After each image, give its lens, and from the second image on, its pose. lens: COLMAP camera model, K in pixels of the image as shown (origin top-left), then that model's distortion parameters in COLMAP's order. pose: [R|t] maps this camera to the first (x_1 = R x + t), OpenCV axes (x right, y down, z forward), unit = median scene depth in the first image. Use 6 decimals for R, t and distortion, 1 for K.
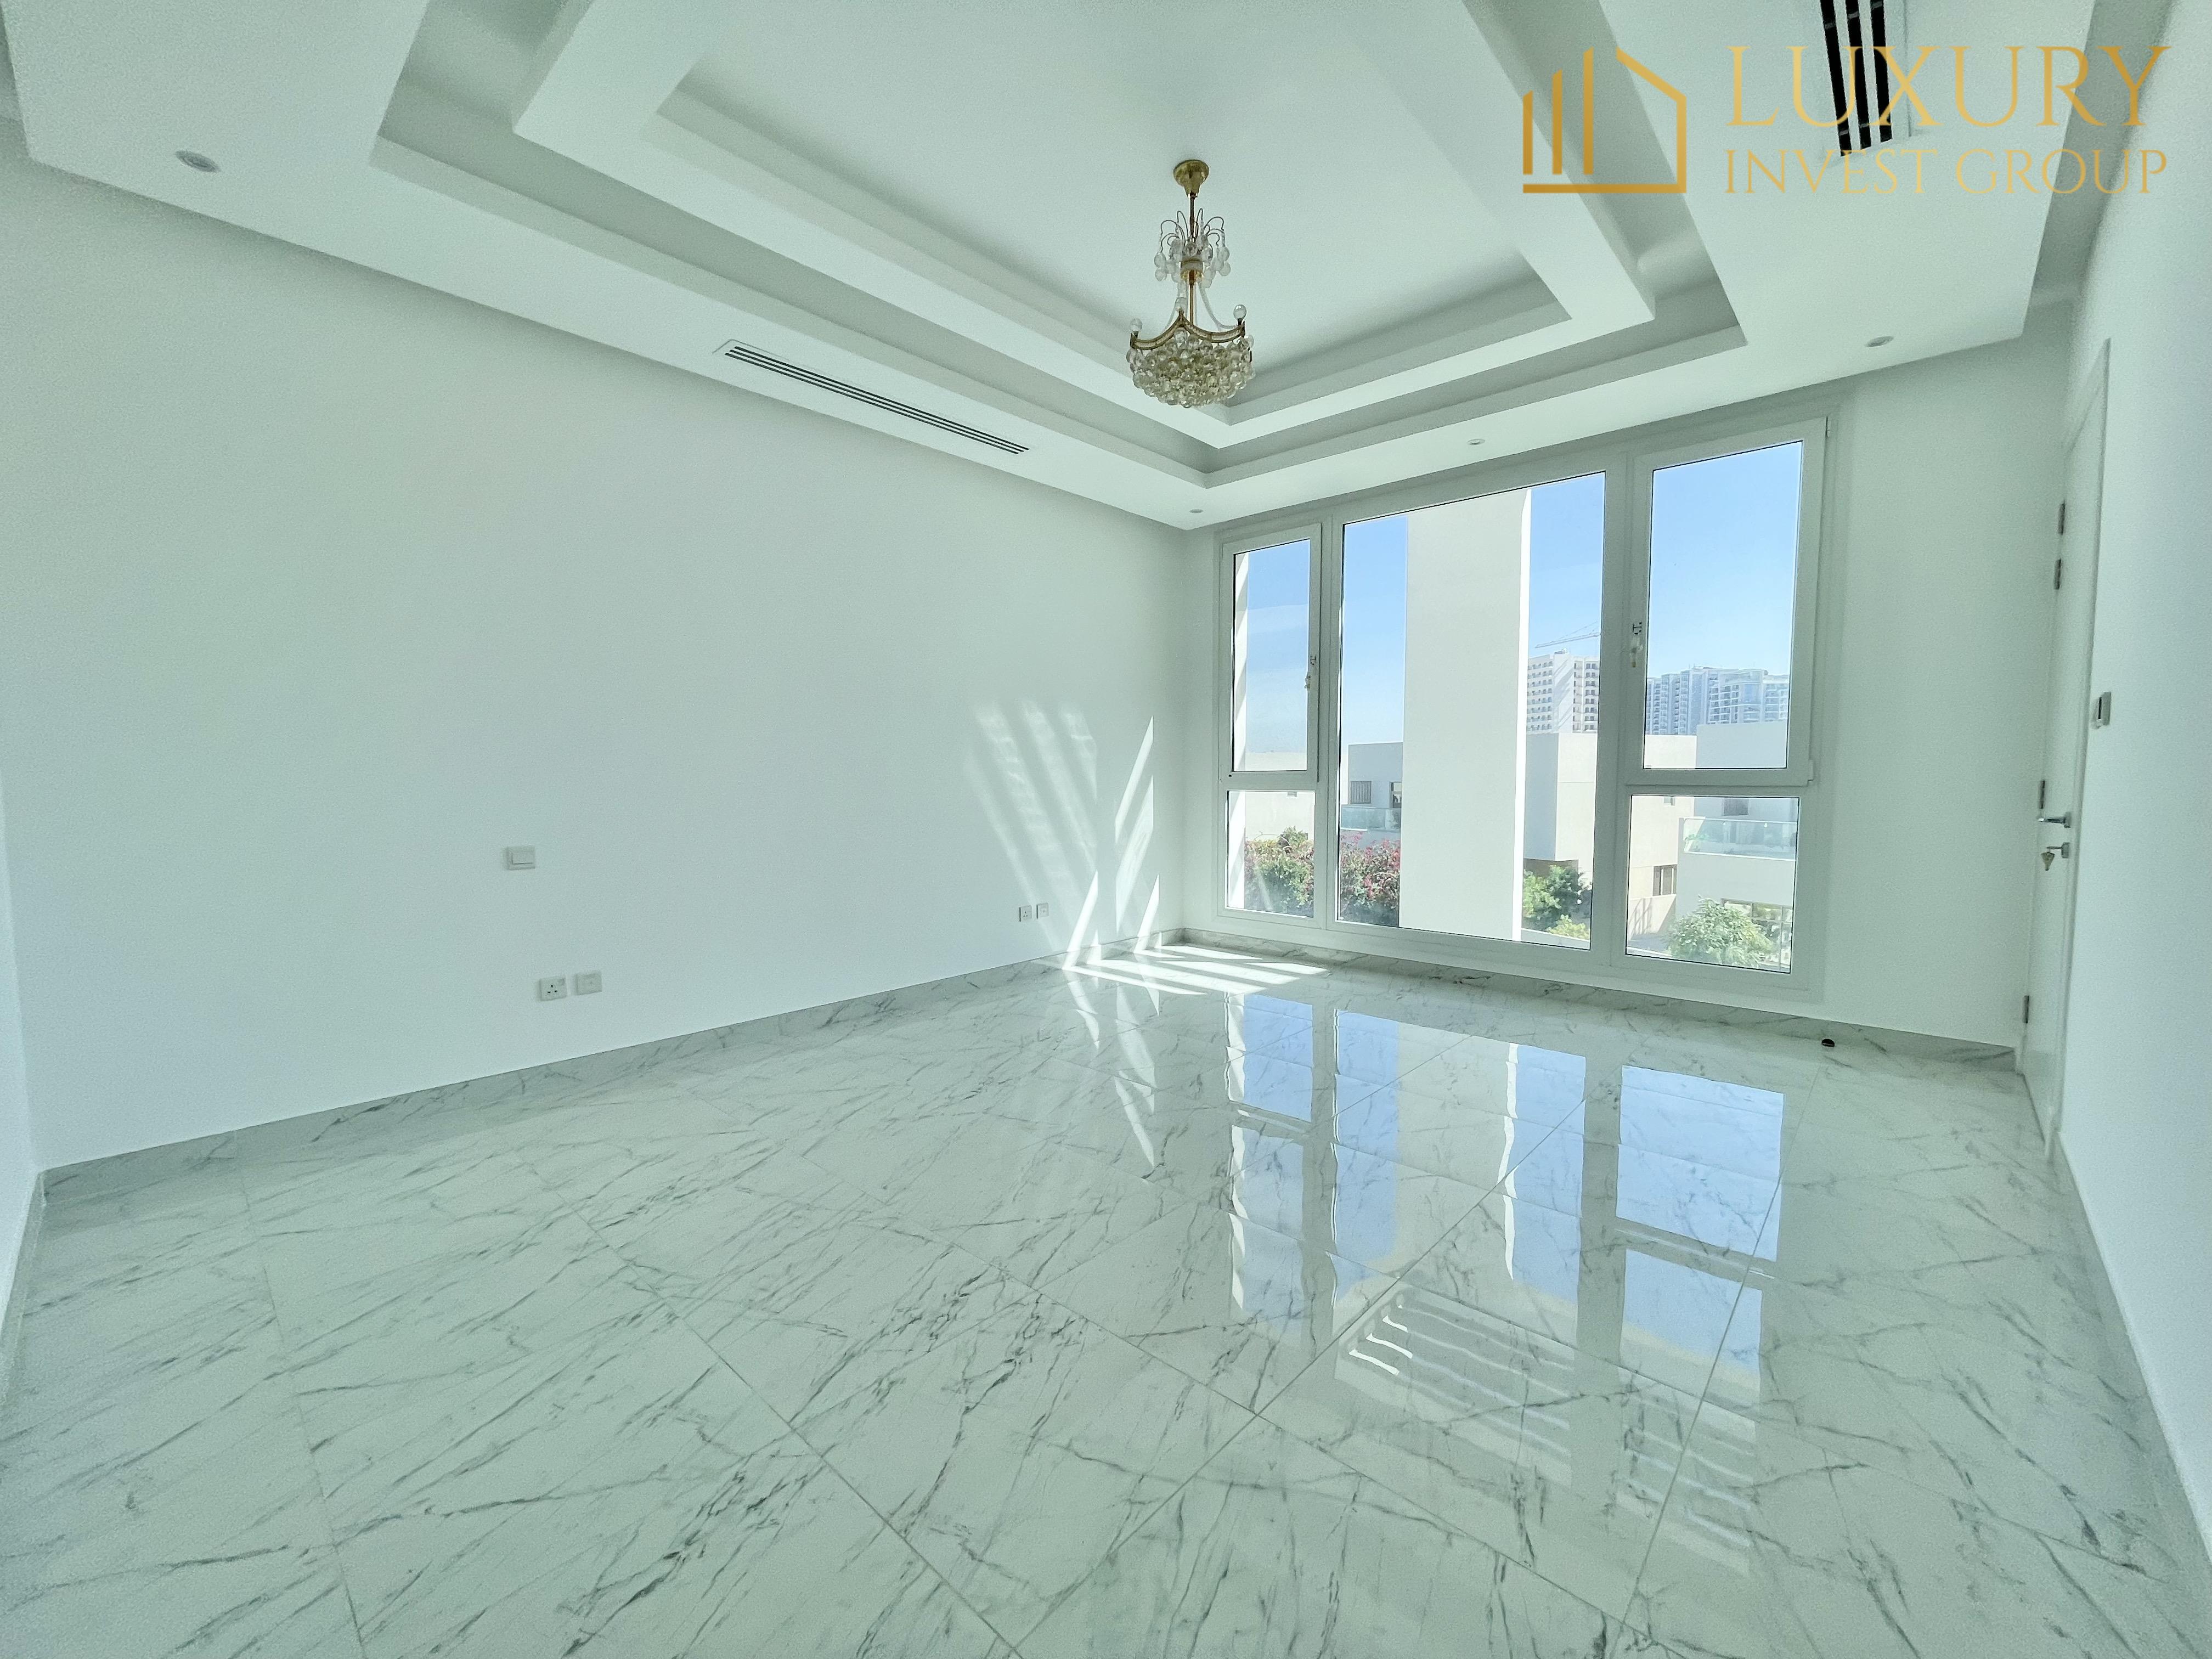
lens RADIAL K [[892.9, 0, 1110.1], [0, 892.9, 836.7], [0, 0, 1]] dist [-0.003974, 0.002661]
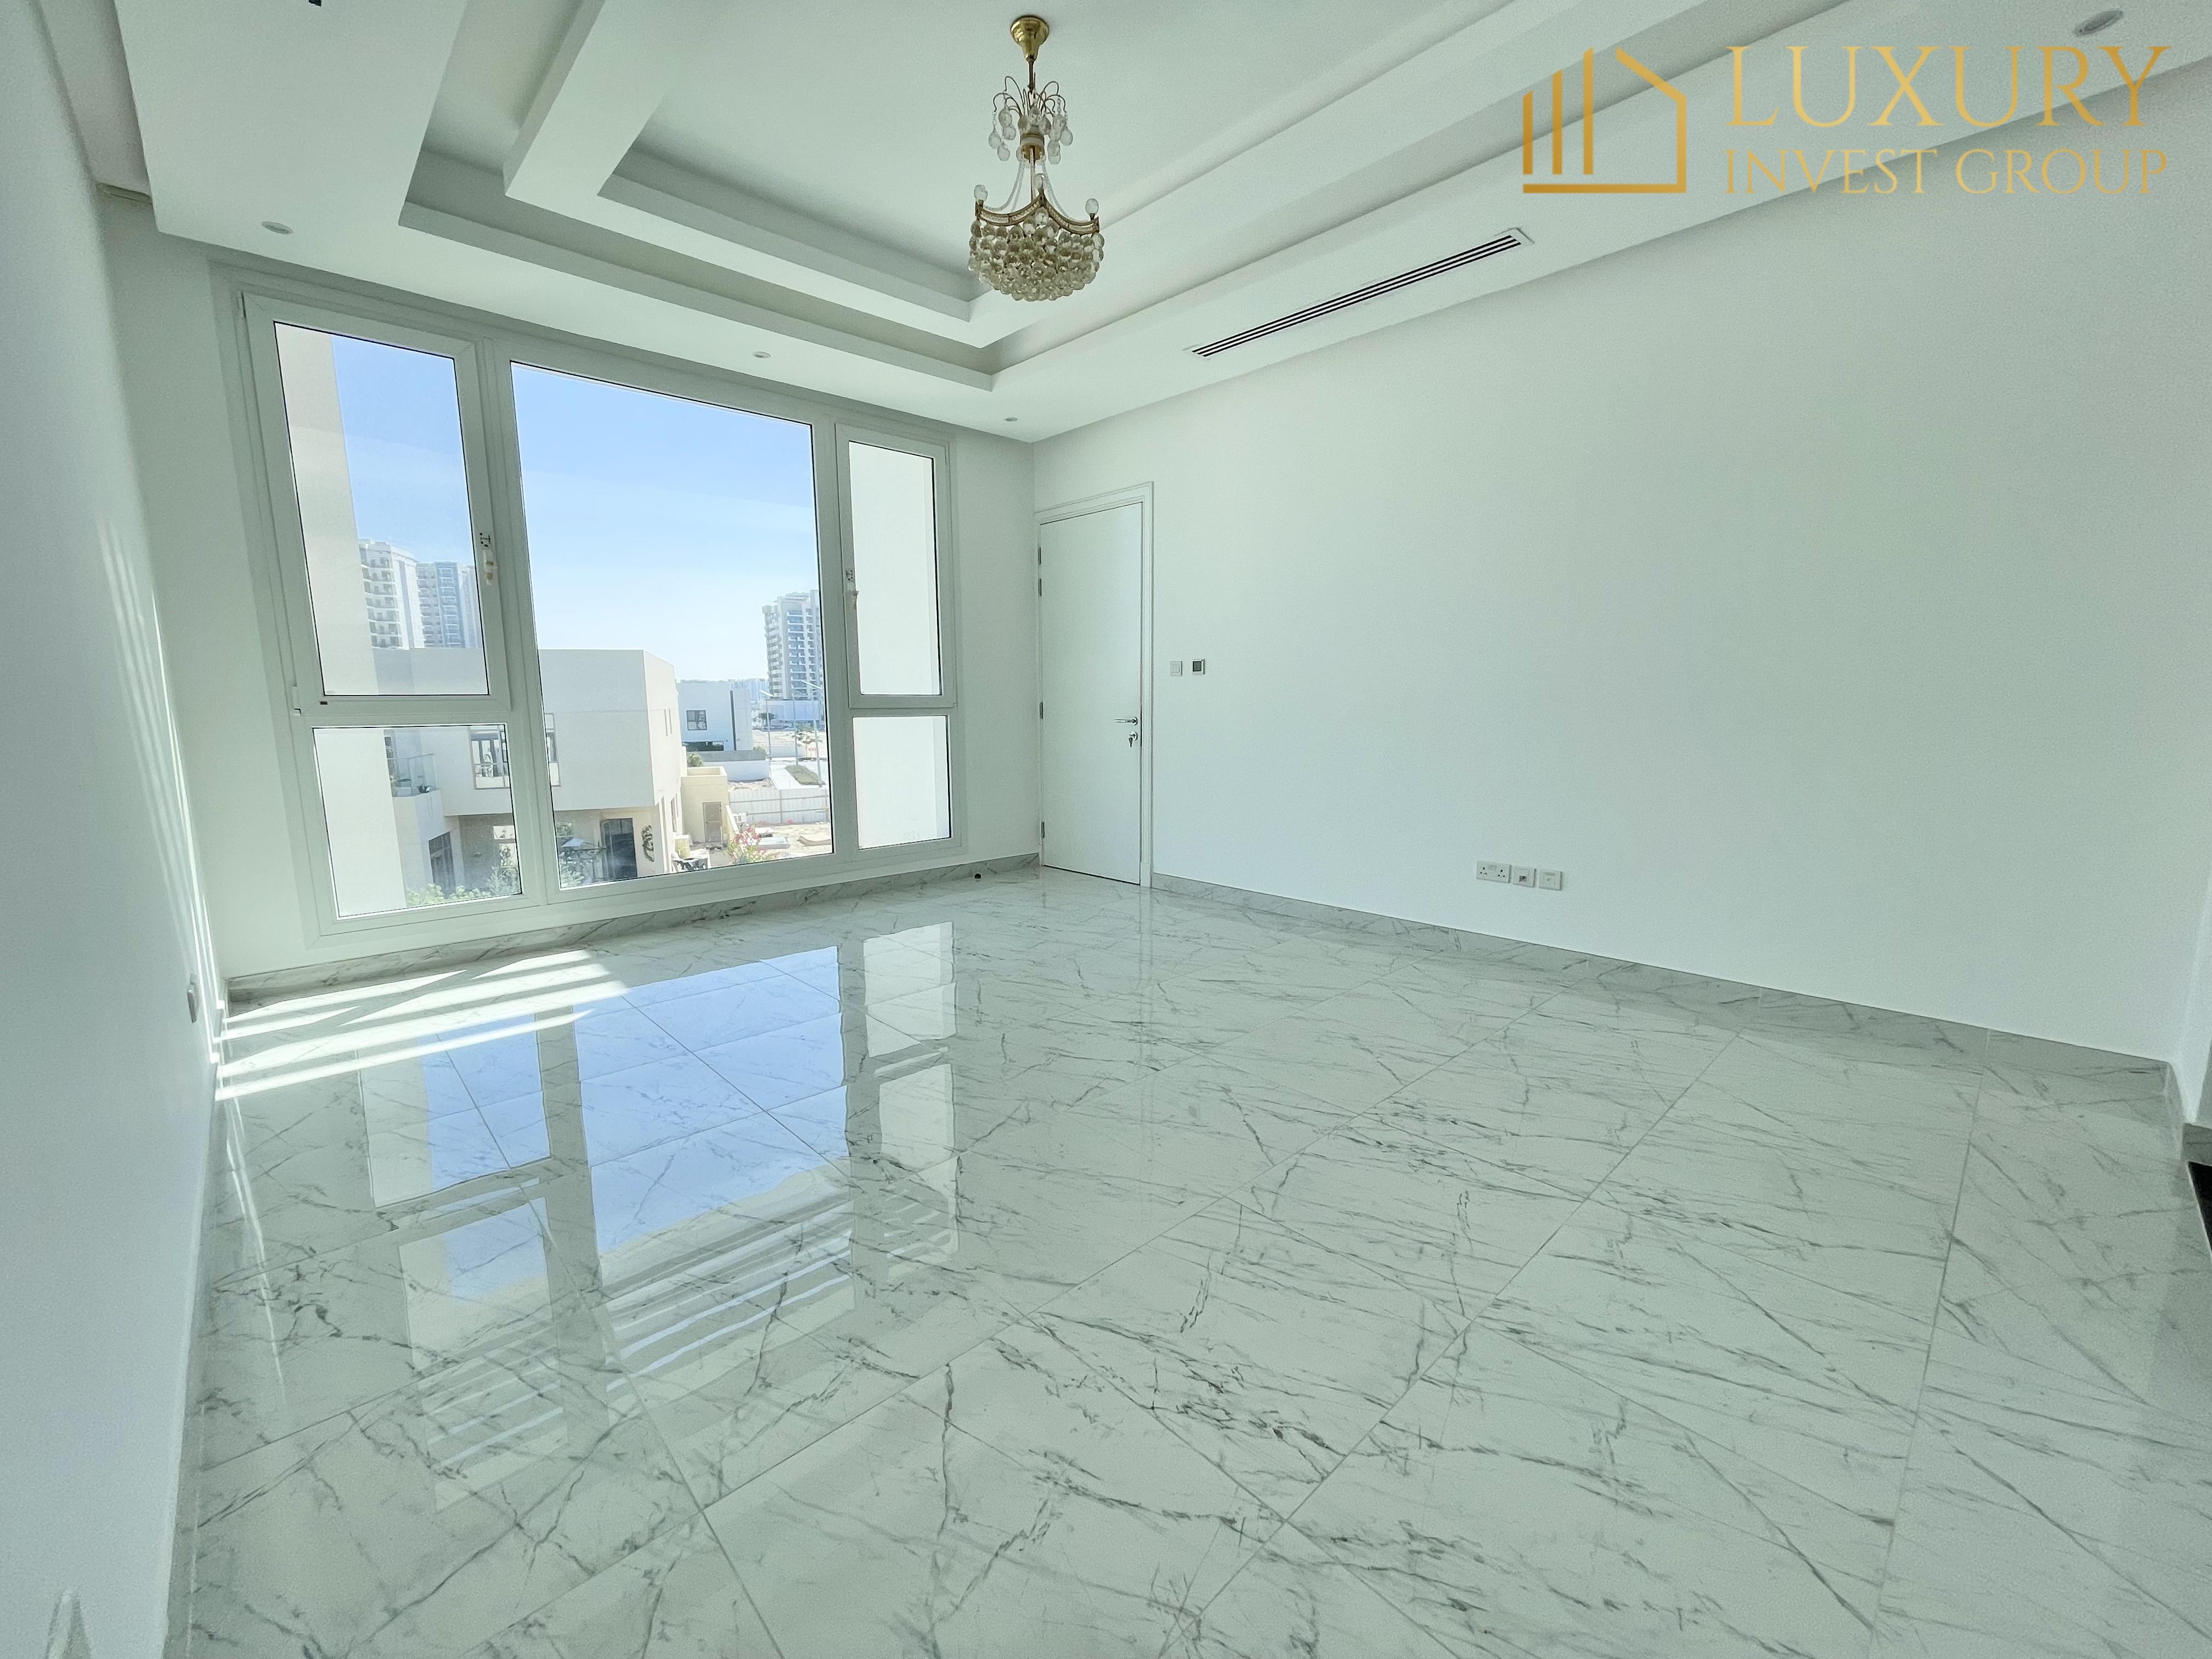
lens RADIAL K [[892.9, 0, 1110.3], [0, 892.9, 825.0], [0, 0, 1]] dist [-0.003974, 0.002661]
pose [[0.064857, -0.135833, 0.988607, -0.841141], [0.076057, 0.988484, 0.130826, -0.047321], [-0.994992, 0.066705, 0.074441, 0.815905]]
